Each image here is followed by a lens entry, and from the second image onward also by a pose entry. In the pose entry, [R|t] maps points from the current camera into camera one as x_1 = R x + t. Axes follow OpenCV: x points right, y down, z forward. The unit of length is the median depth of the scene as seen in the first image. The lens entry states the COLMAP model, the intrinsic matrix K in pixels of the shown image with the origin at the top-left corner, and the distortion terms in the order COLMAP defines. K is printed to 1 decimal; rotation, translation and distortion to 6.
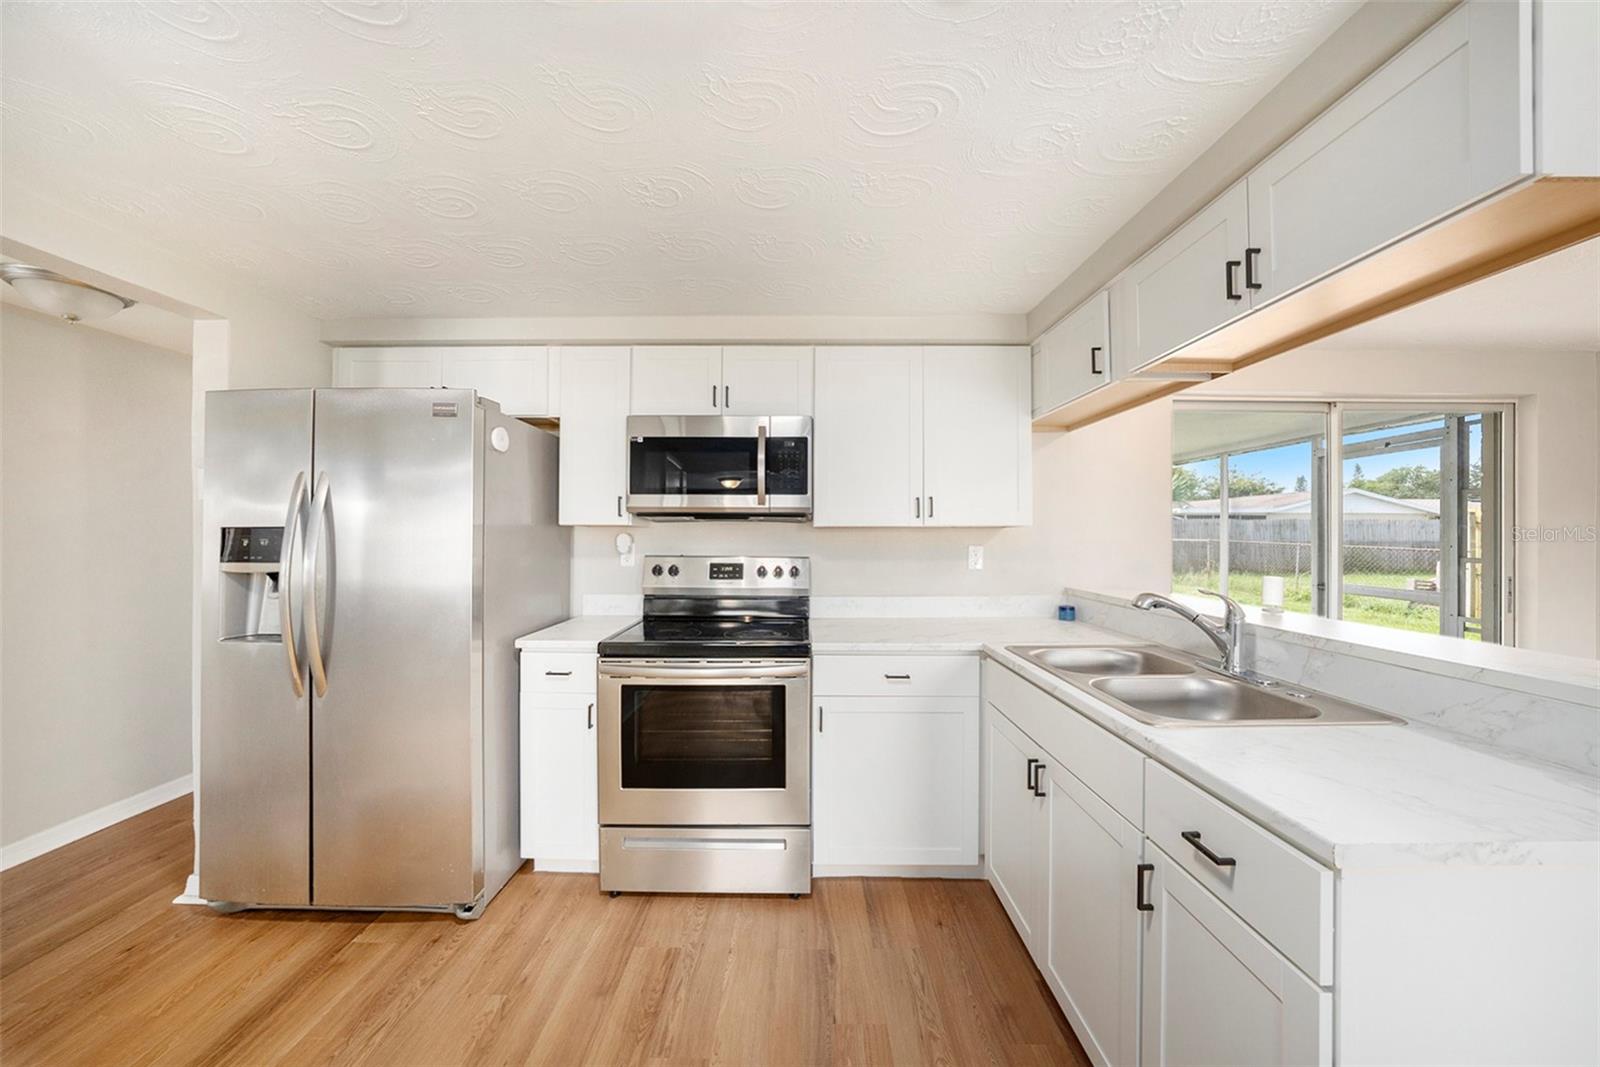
lens RADIAL K [[573.1, 0, 793.8], [0, 573.1, 529.7], [0, 0, 1]] dist [-0.028054, 0.007118]
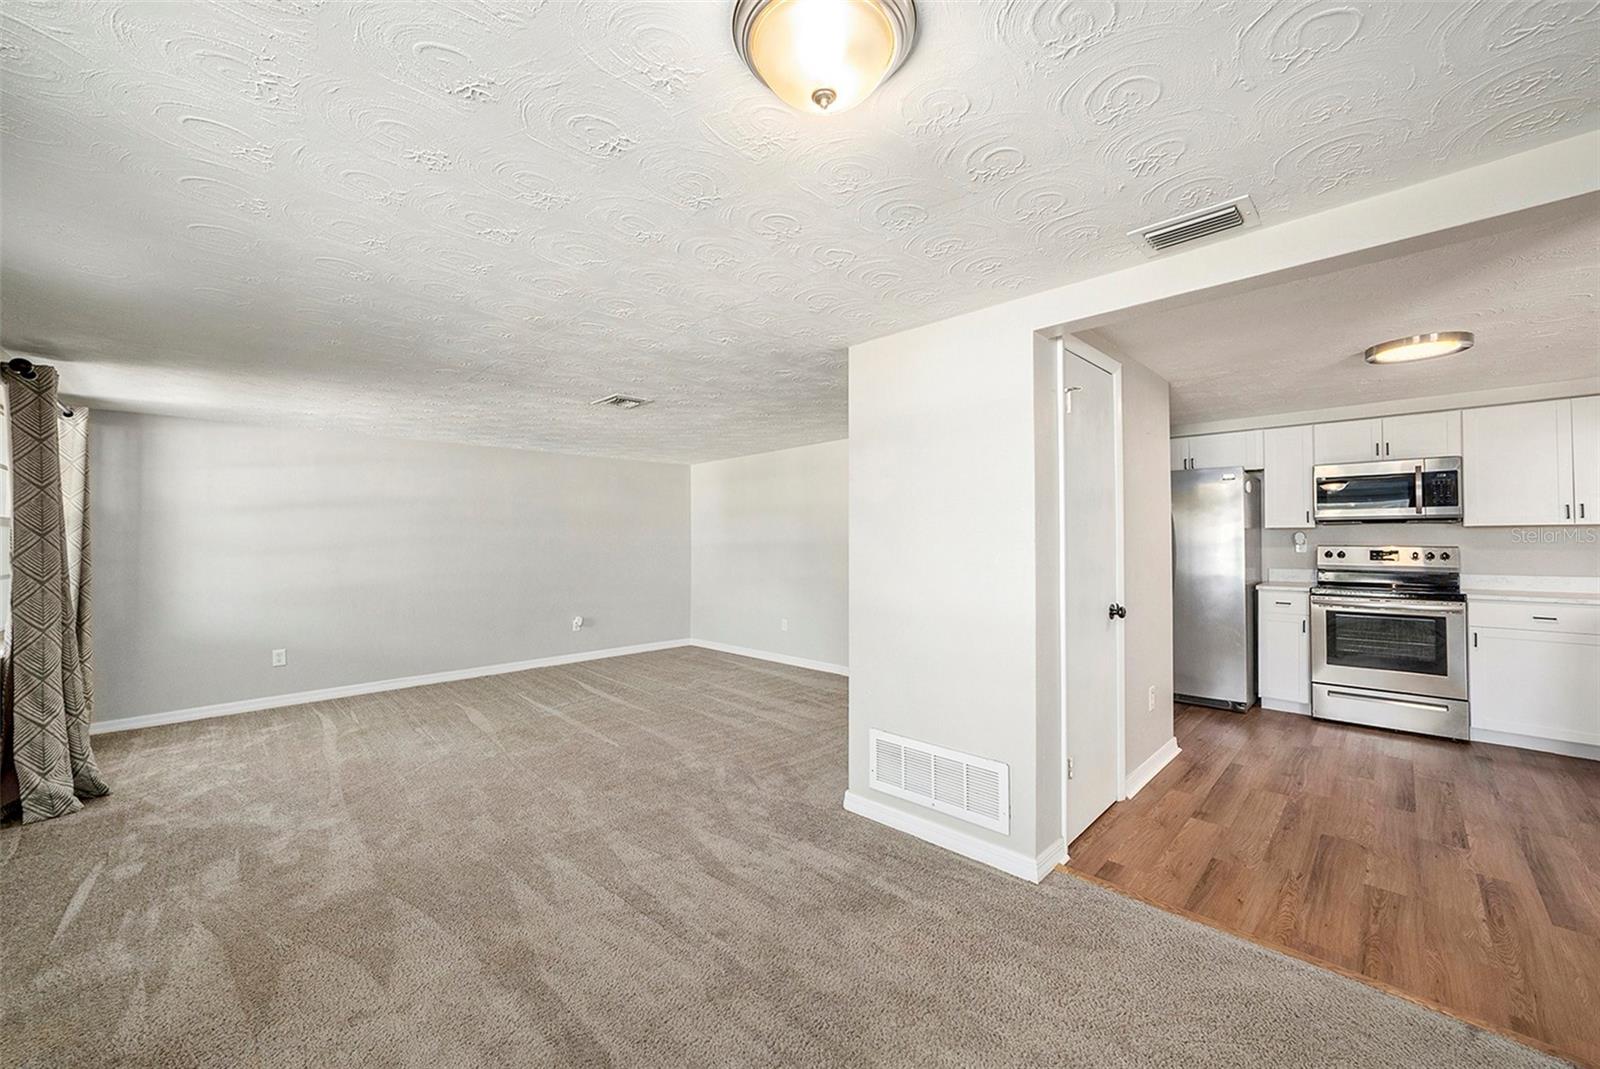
lens RADIAL K [[606.4, 0, 798.1], [0, 606.4, 528.8], [0, 0, 1]] dist [-0.020353, 0.000053]
pose [[0.717700, -0.017430, -0.696134, -0.151894], [0.013722, 0.999847, -0.010887, -0.005904], [0.696217, -0.001739, 0.717829, -1.470889]]
